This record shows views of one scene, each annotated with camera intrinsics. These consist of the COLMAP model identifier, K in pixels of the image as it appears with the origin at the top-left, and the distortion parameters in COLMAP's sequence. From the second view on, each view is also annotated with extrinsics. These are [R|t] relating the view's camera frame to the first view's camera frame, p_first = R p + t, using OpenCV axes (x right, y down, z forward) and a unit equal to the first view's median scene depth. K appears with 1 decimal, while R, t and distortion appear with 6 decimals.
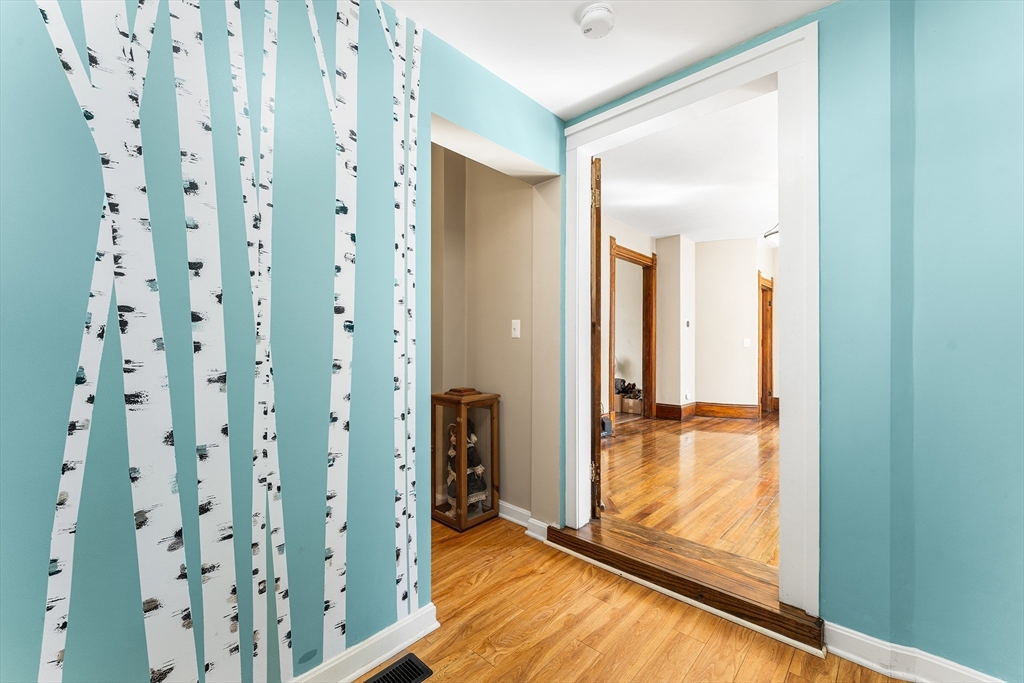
lens RADIAL K [[421.9, 0, 504.1], [0, 421.9, 346.5], [0, 0, 1]] dist [0.000758, -0.000580]
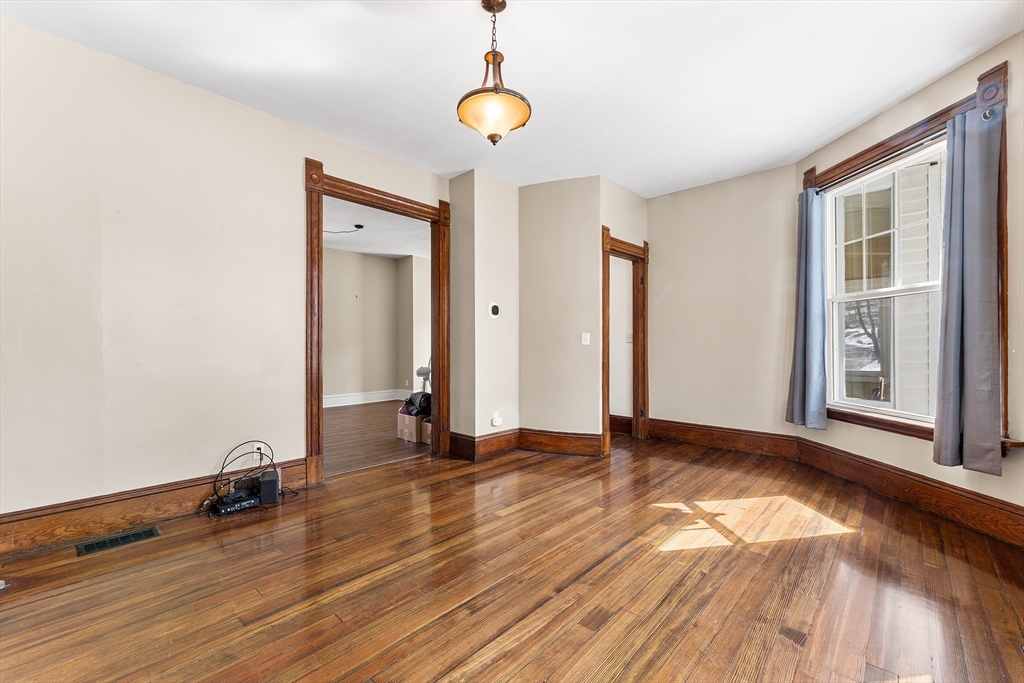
lens RADIAL K [[421.9, 0, 520.0], [0, 421.9, 340.1], [0, 0, 1]] dist [0.000758, -0.000580]
pose [[0.999953, -0.002877, 0.009283, 0.461456], [0.002889, 0.999995, -0.001194, -0.006112], [-0.009279, 0.001221, 0.999956, 0.346982]]
